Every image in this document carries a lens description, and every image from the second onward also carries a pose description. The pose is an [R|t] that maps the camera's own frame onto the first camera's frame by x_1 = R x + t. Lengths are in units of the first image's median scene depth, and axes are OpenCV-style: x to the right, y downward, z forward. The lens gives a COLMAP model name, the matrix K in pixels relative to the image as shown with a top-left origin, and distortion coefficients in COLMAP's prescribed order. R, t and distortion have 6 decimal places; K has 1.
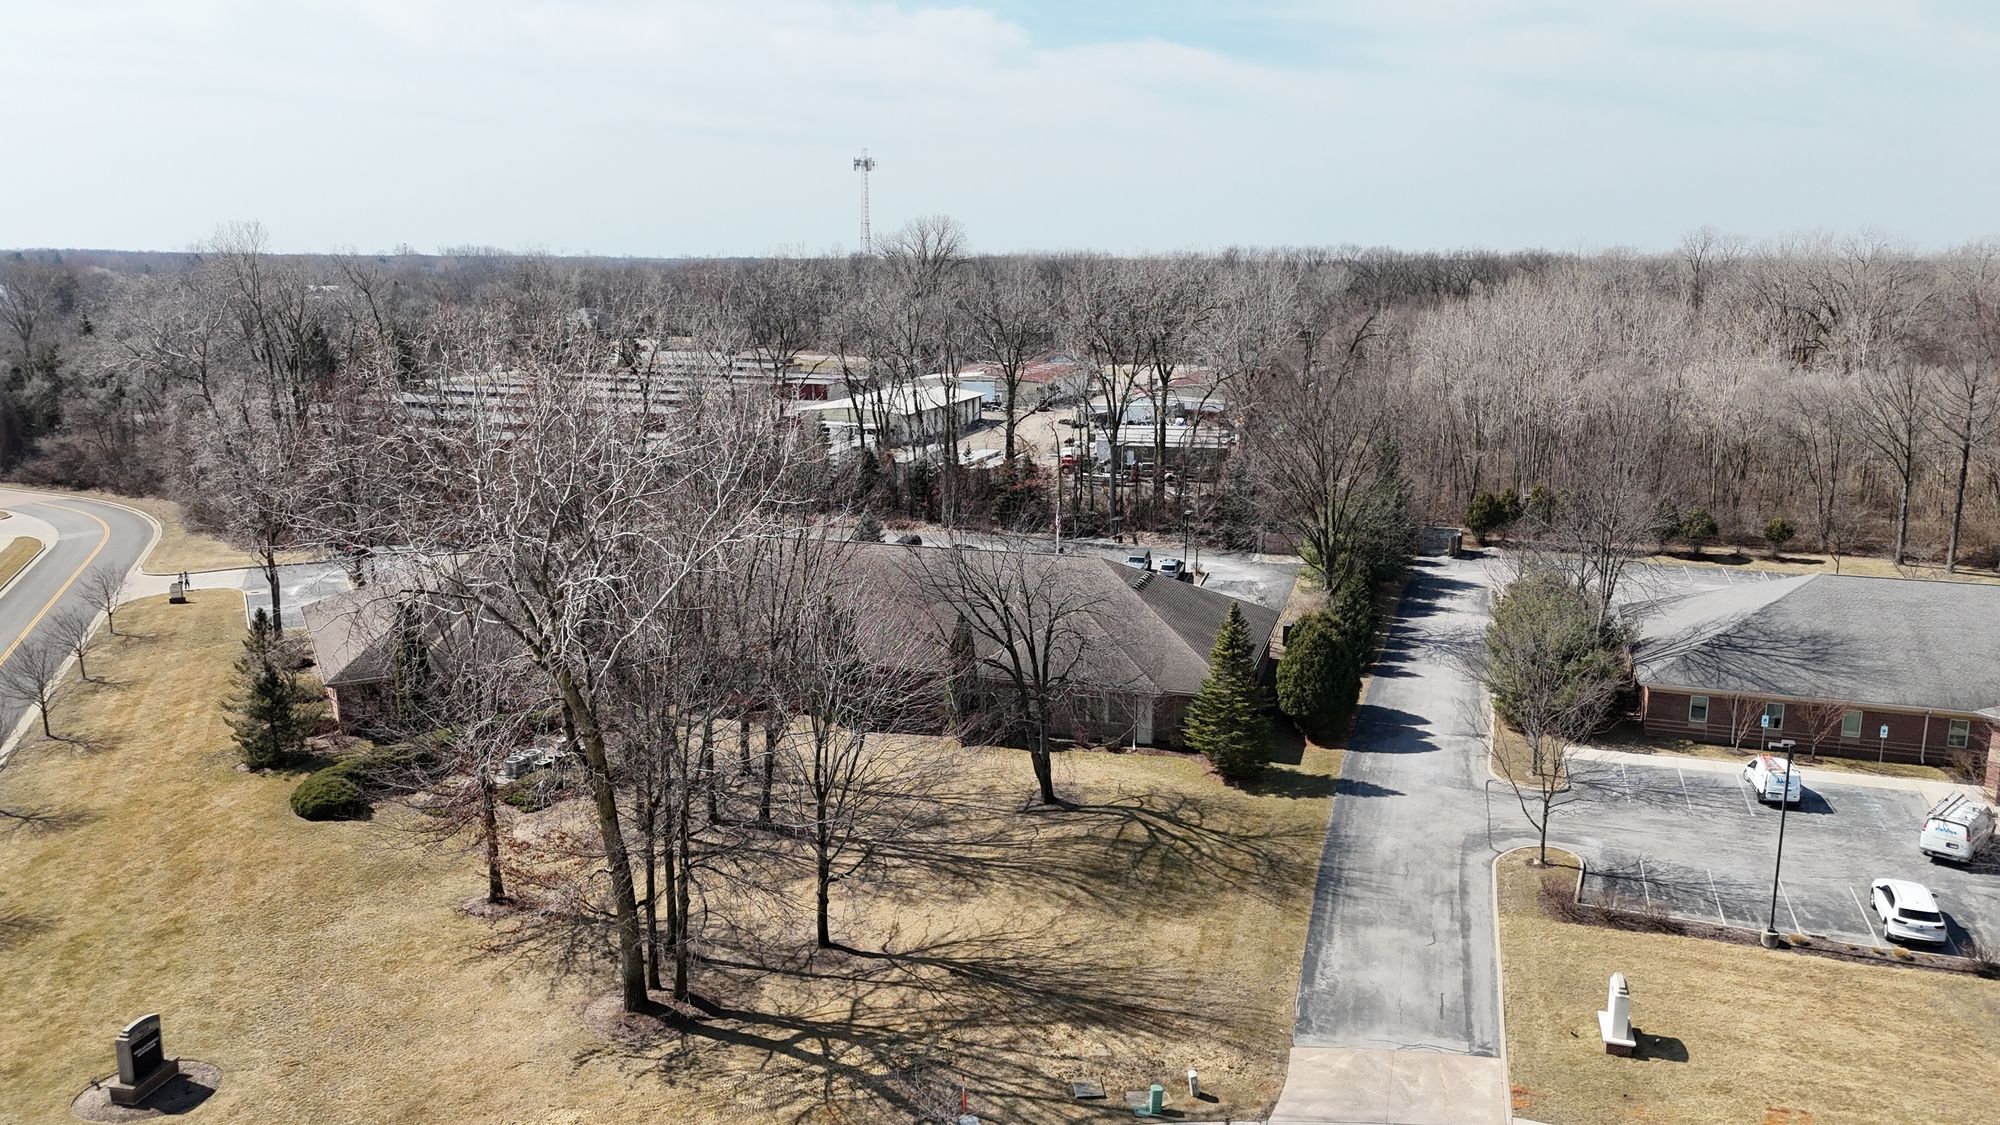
lens RADIAL K [[1484.2, 0, 998.3], [0, 1484.2, 573.5], [0, 0, 1]] dist [0.078609, -0.073255]
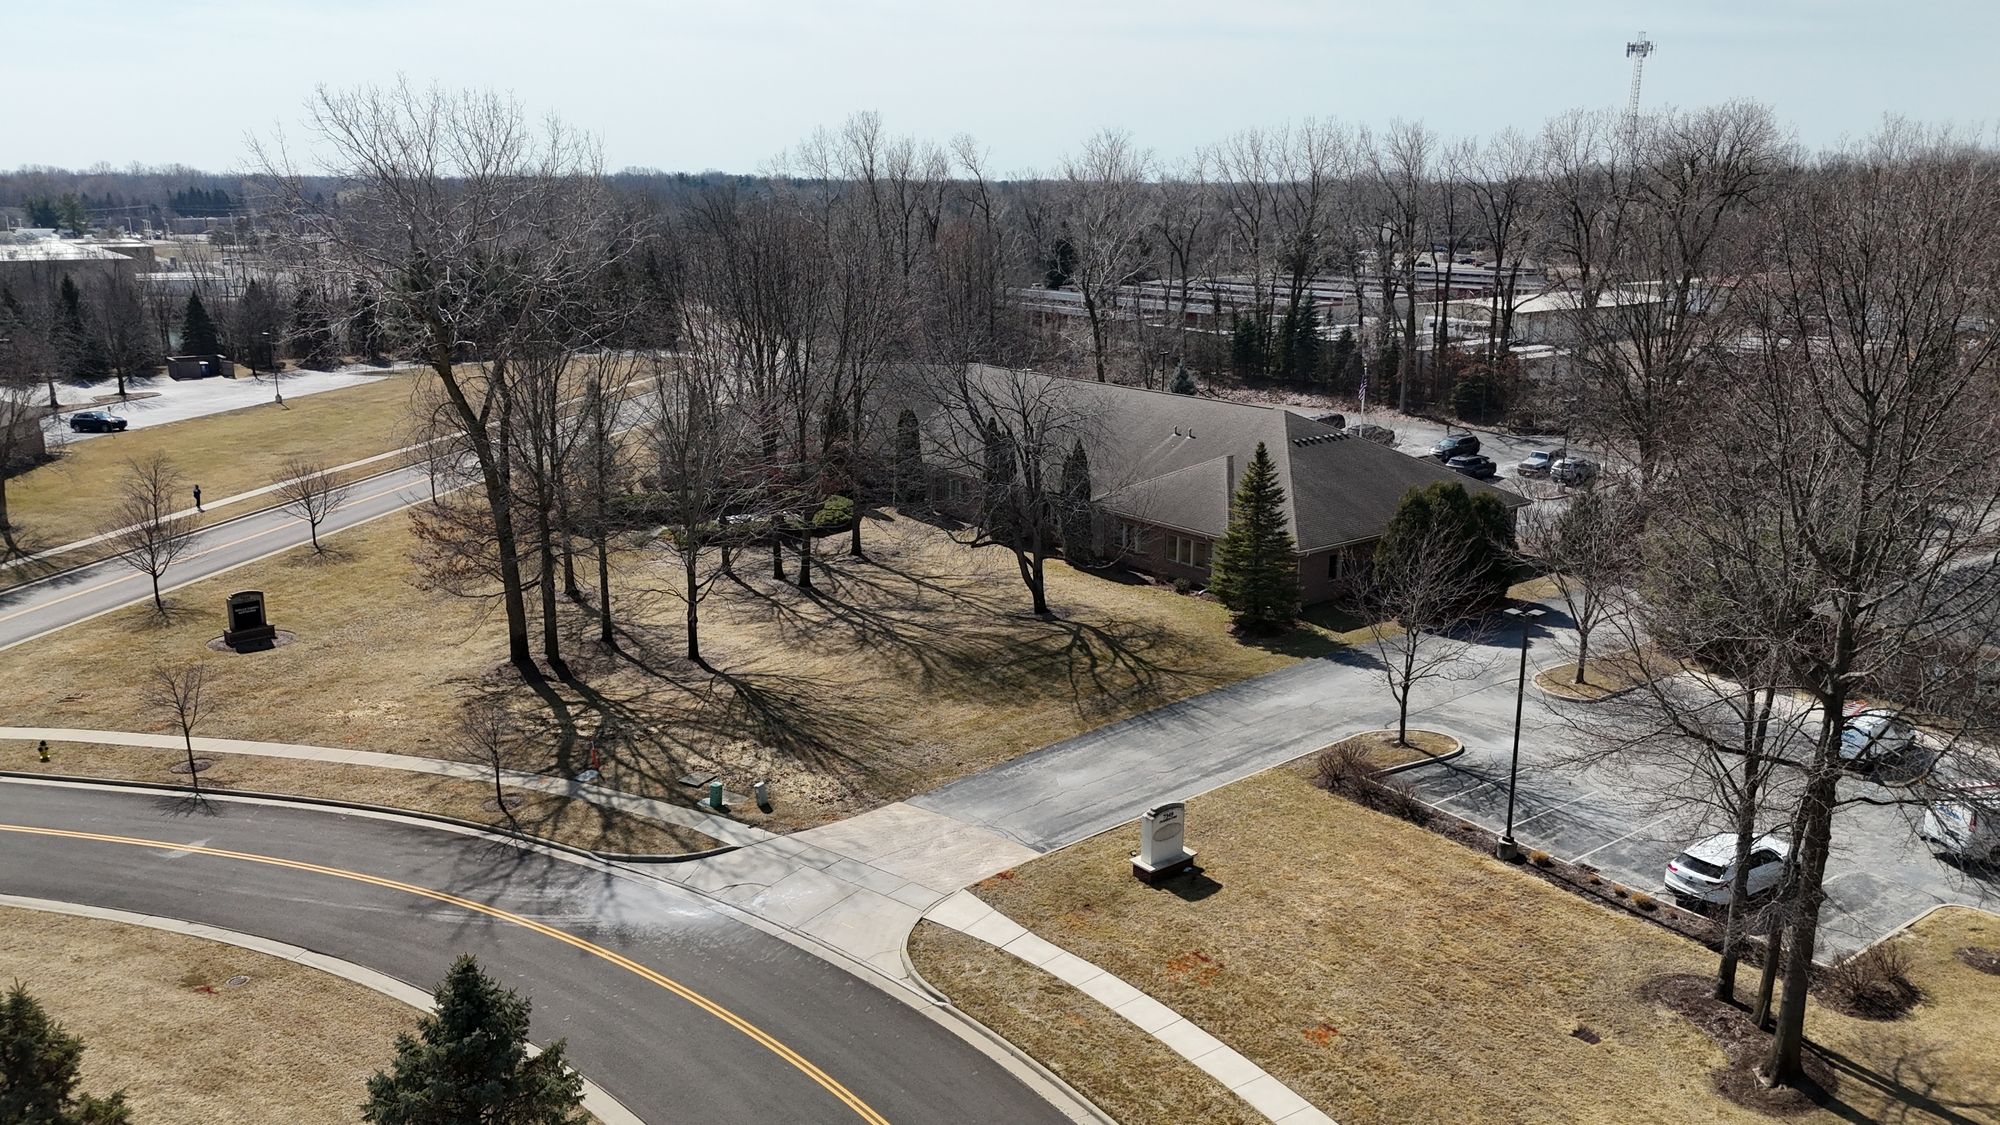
lens RADIAL K [[1484.2, 0, 988.4], [0, 1484.2, 561.6], [0, 0, 1]] dist [0.078609, -0.073255]
pose [[0.820096, 0.140767, -0.554642, 0.585991], [-0.119330, 0.990031, 0.074826, 0.046922], [0.559646, 0.004821, 0.828718, 0.127011]]
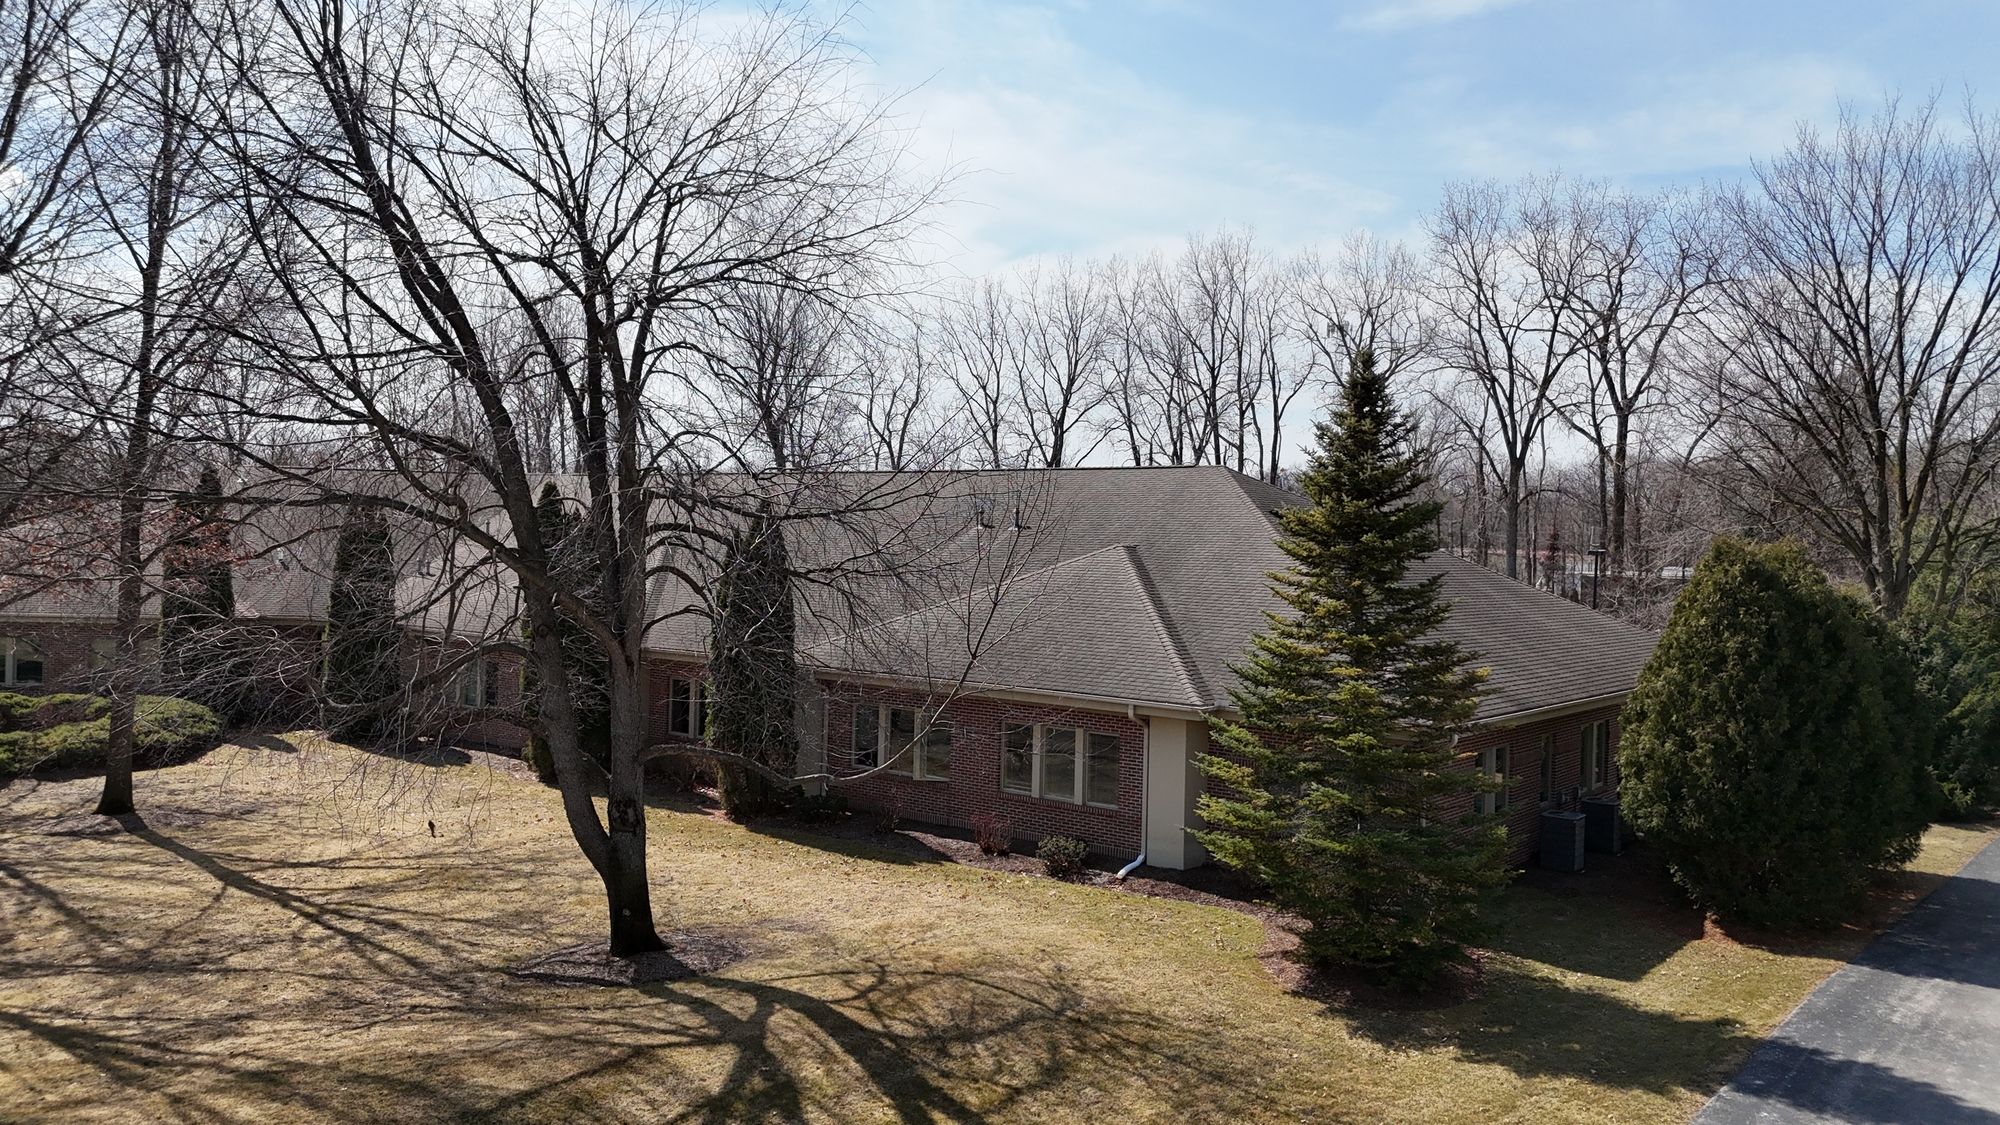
lens RADIAL K [[1484.2, 0, 997.6], [0, 1484.2, 565.7], [0, 0, 1]] dist [0.078609, -0.073255]
pose [[0.927328, 0.027996, -0.373200, 0.215850], [-0.099513, 0.979745, -0.173774, 0.125866], [0.360776, 0.198283, 0.911331, 0.759652]]
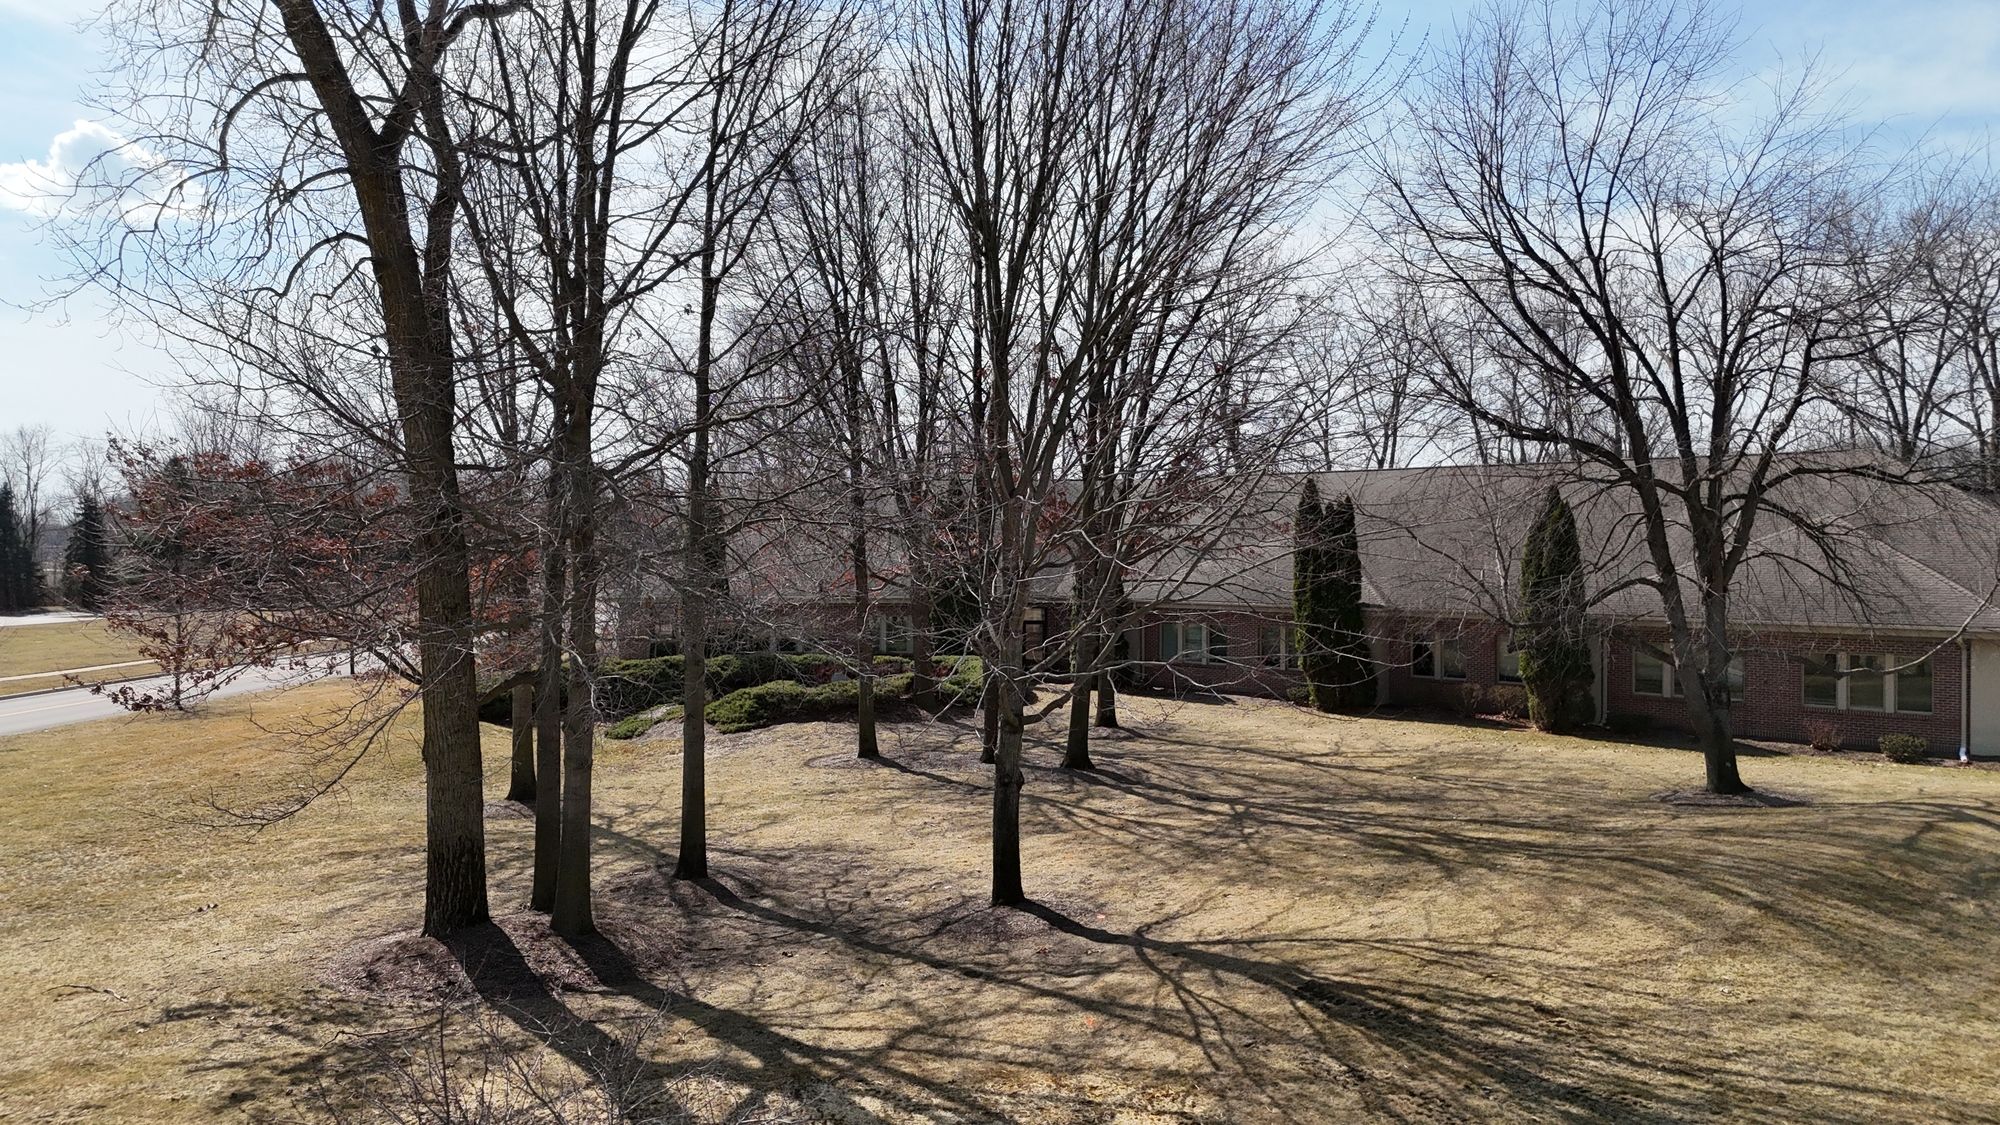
lens RADIAL K [[1484.2, 0, 997.4], [0, 1484.2, 560.7], [0, 0, 1]] dist [0.078609, -0.073255]
pose [[0.893591, 0.004920, -0.448856, 0.042454], [-0.092584, 0.980460, -0.173572, 0.186907], [0.439231, 0.196659, 0.876585, 0.532673]]
